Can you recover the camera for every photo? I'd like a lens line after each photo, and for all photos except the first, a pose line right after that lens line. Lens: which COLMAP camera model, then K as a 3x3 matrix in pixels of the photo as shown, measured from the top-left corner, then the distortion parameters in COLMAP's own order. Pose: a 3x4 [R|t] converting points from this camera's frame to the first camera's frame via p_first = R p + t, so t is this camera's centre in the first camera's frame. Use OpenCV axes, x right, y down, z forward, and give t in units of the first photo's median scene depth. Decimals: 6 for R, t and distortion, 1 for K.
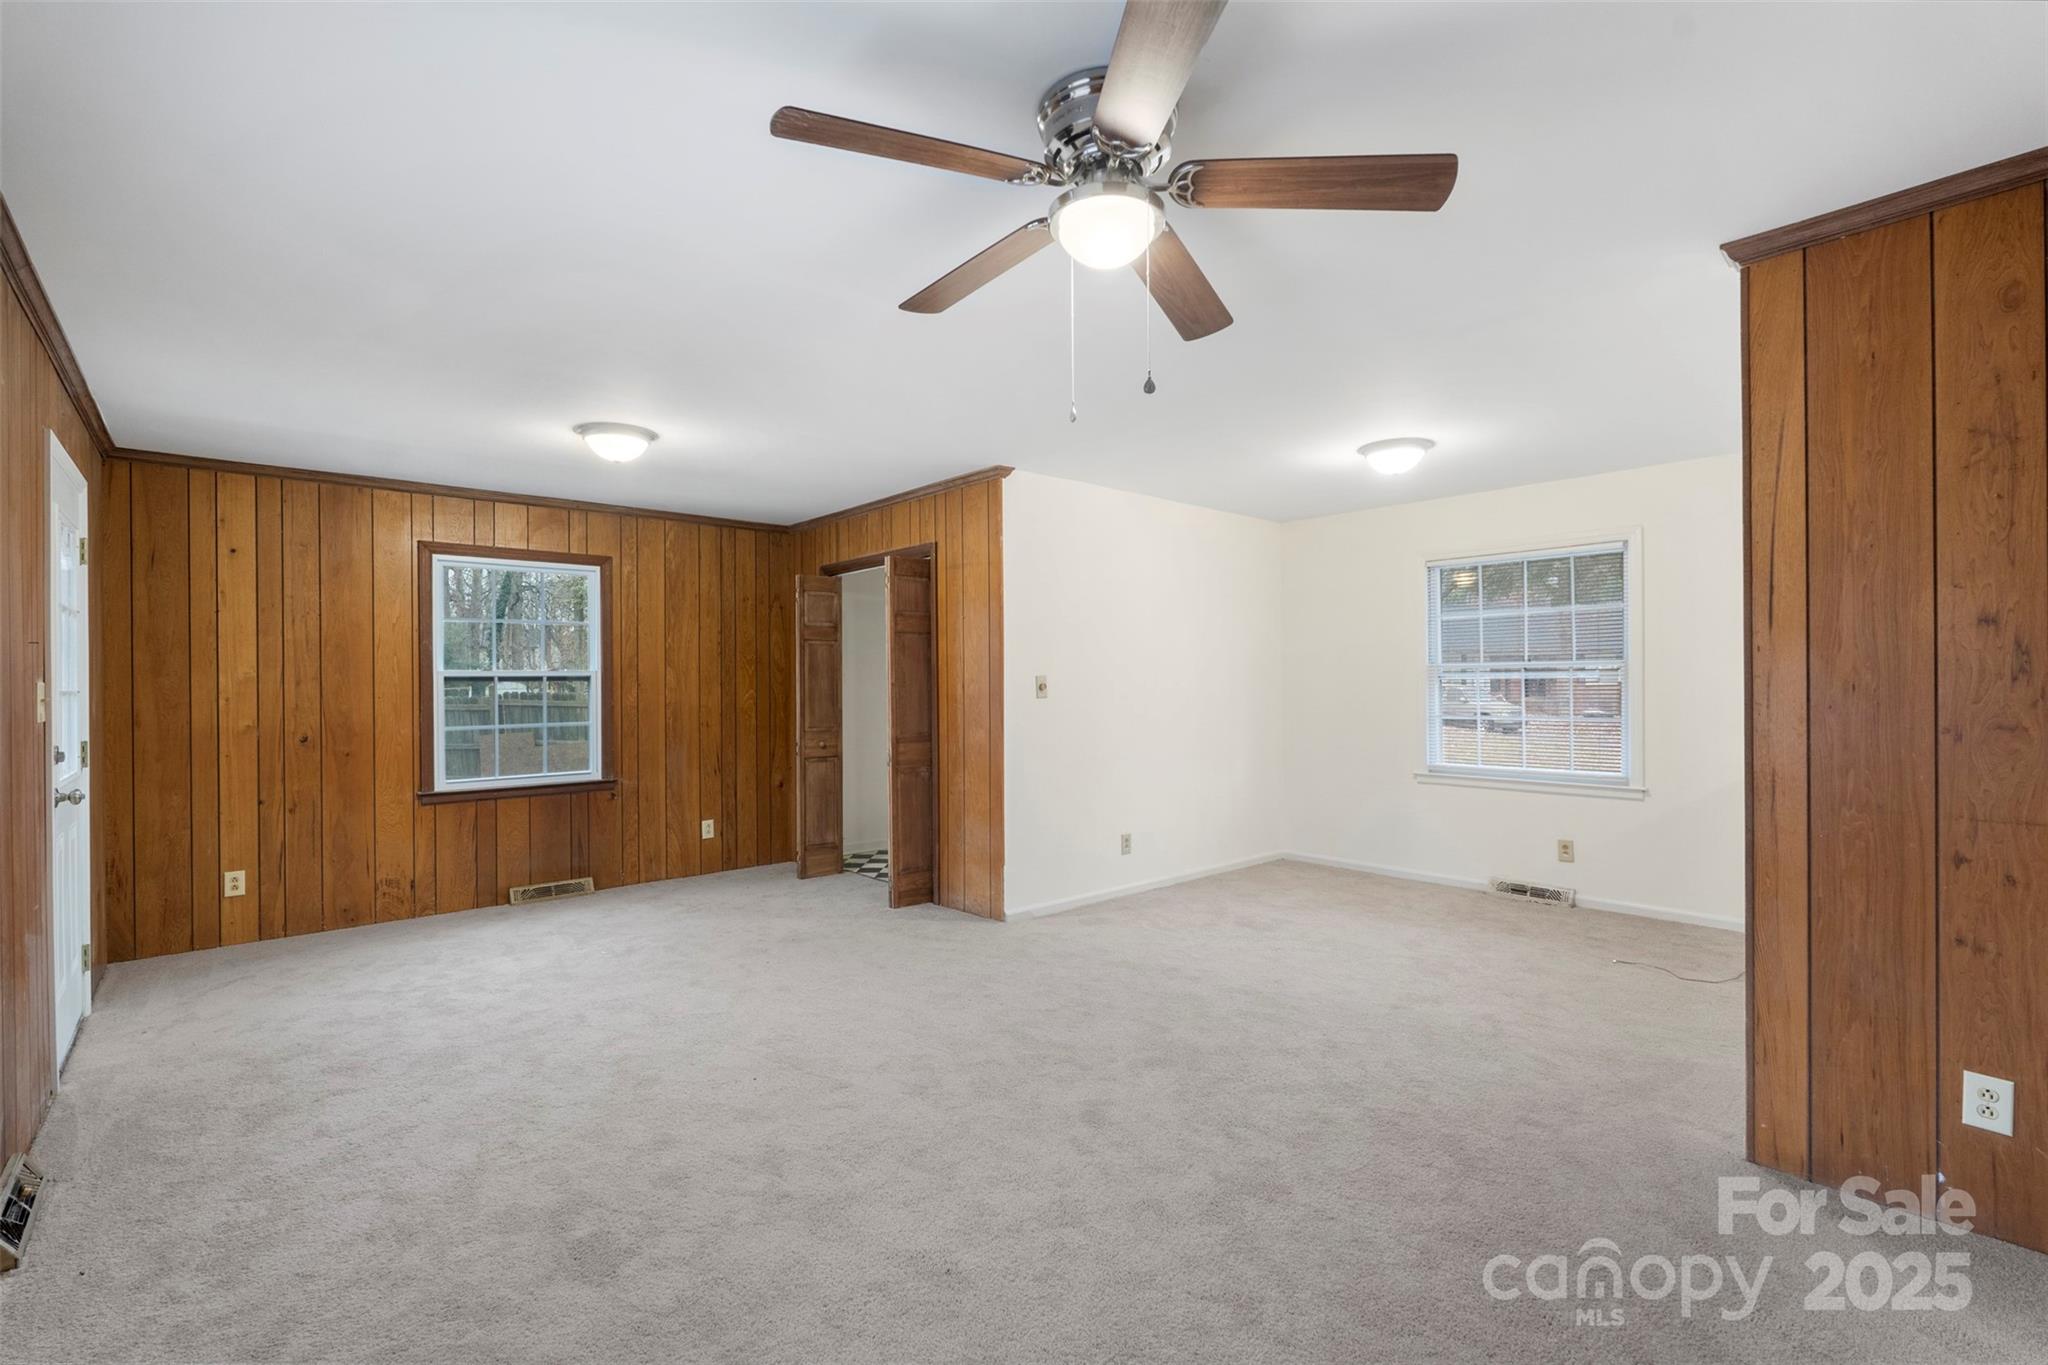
lens RADIAL K [[908.1, 0, 1019.6], [0, 908.1, 678.2], [0, 0, 1]] dist [-0.000646, 0.001247]
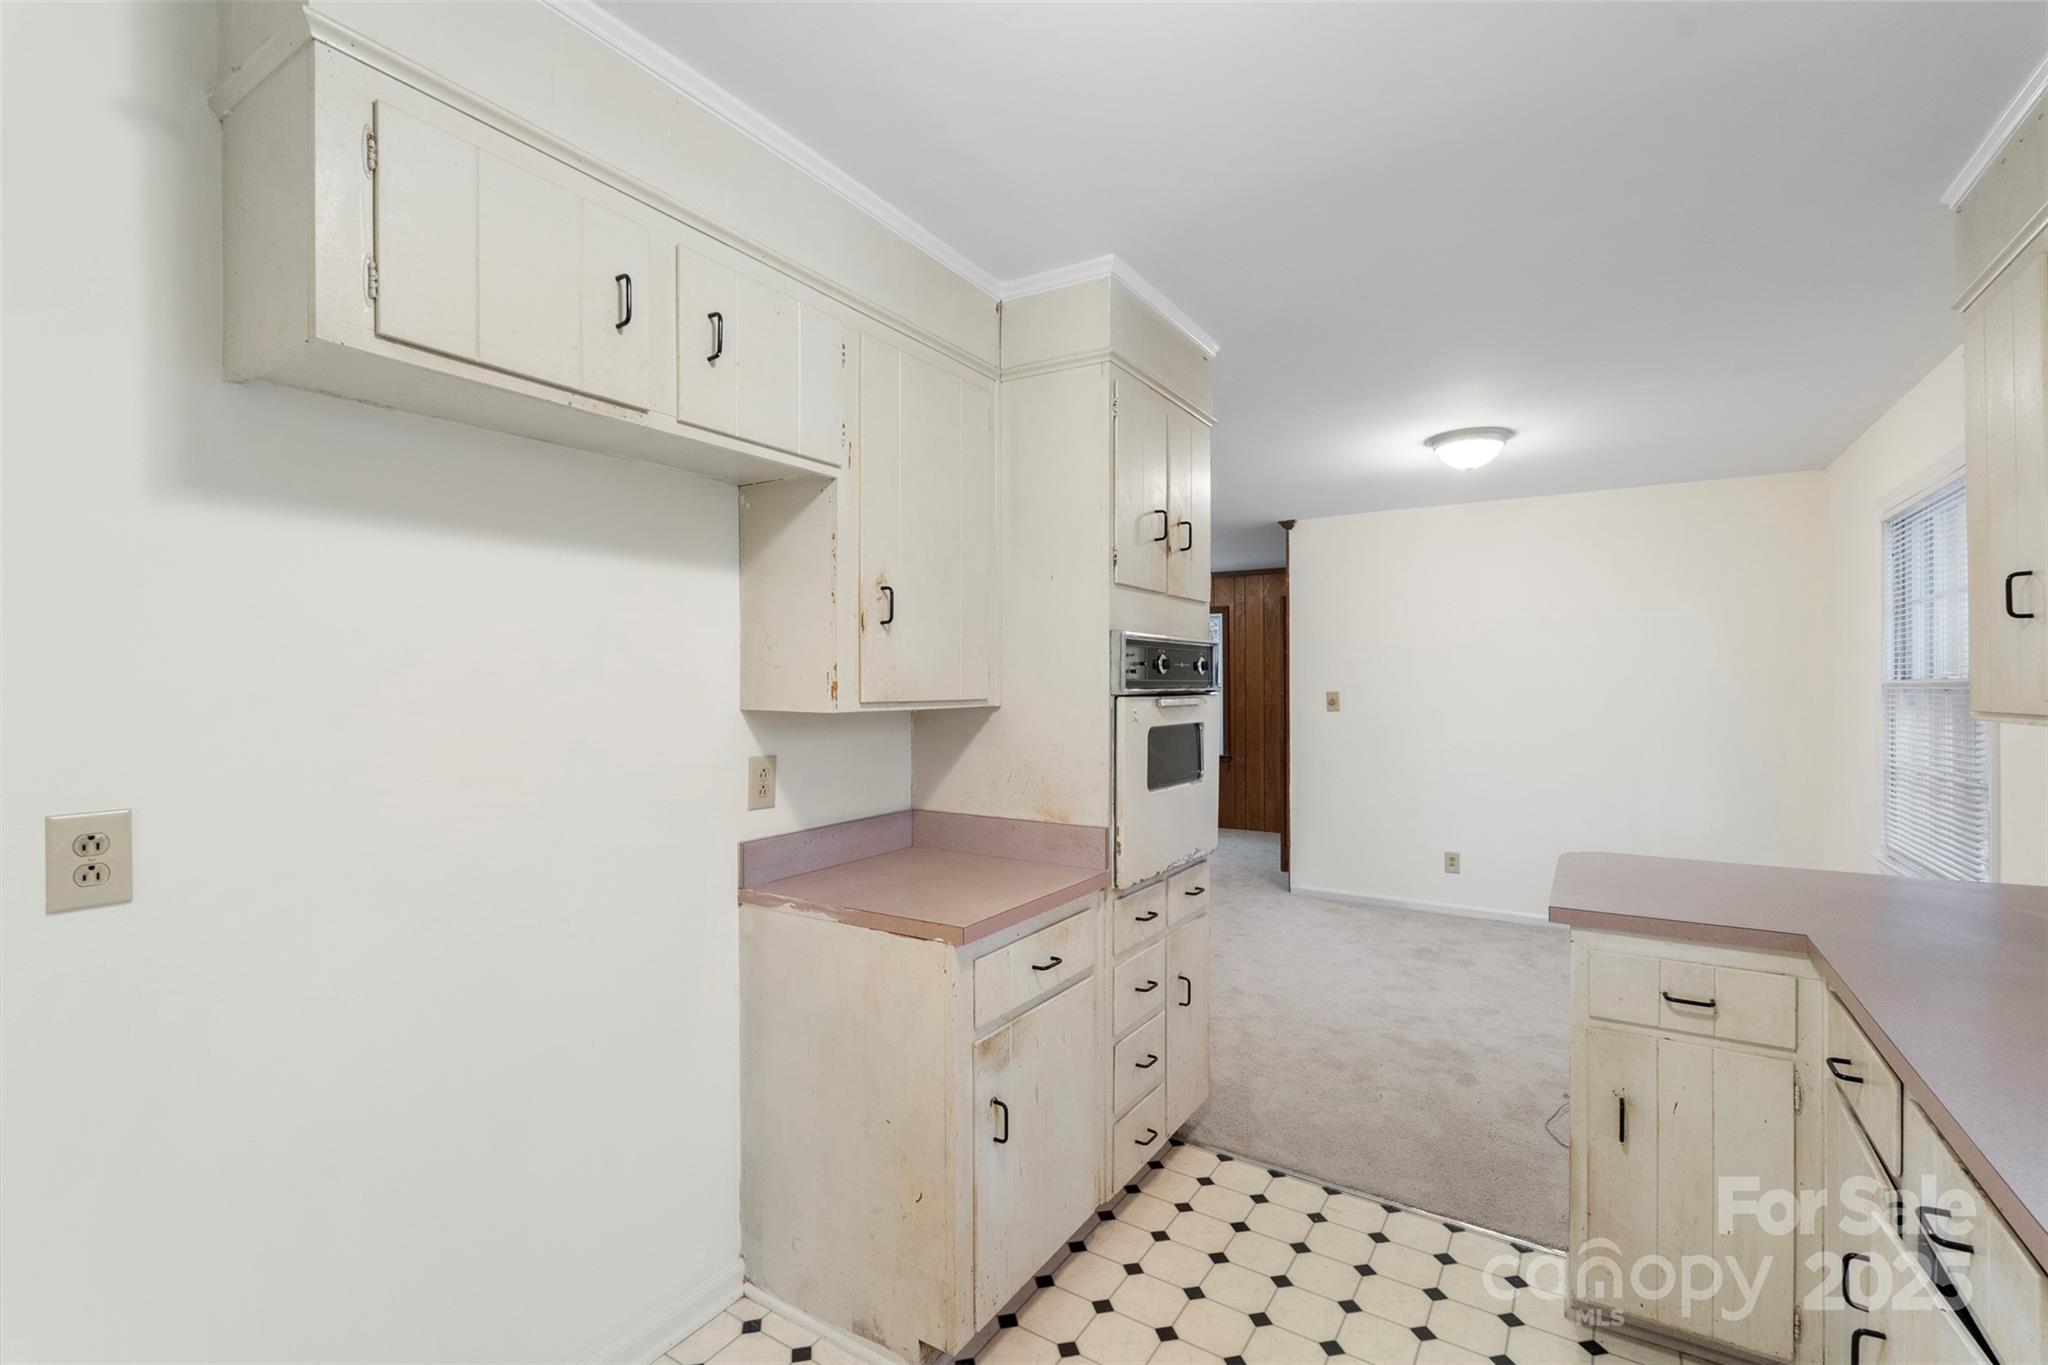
lens RADIAL K [[908.1, 0, 1033.4], [0, 908.1, 680.8], [0, 0, 1]] dist [-0.000646, 0.001247]
pose [[0.289857, 0.005925, -0.957052, 0.992841], [-0.000351, 0.999981, 0.006084, -0.023041], [0.957070, -0.001428, 0.289853, 0.295553]]
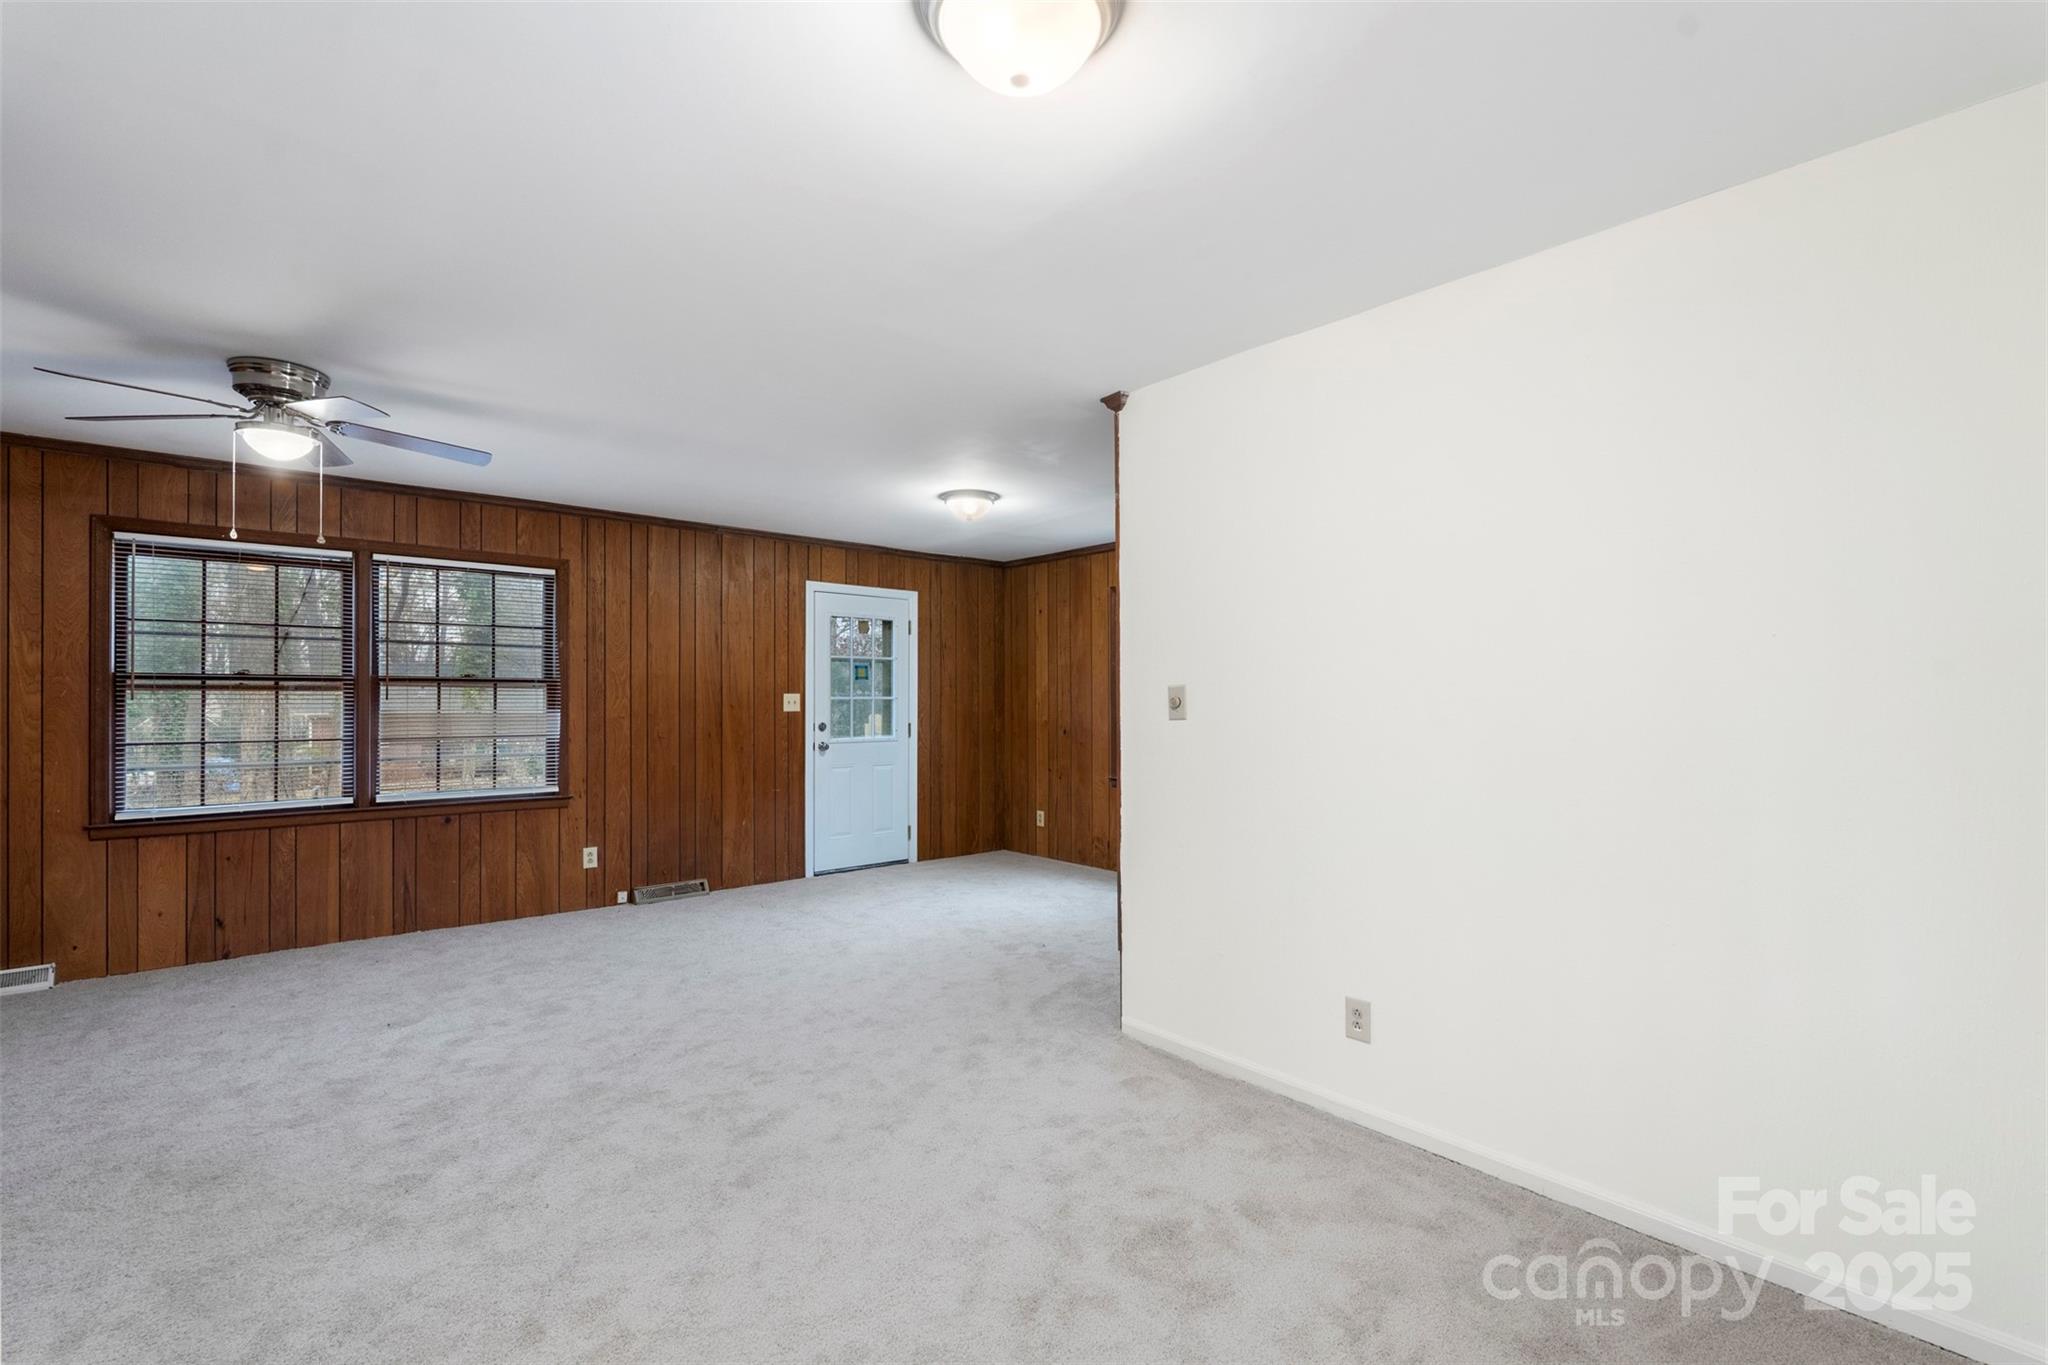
lens RADIAL K [[908.1, 0, 1029.3], [0, 908.1, 694.2], [0, 0, 1]] dist [-0.000646, 0.001247]
pose [[0.001418, 0.003451, -0.999993, 0.658022], [0.003692, 0.999987, 0.003457, 0.000594], [0.999992, -0.003697, 0.001405, 0.873675]]
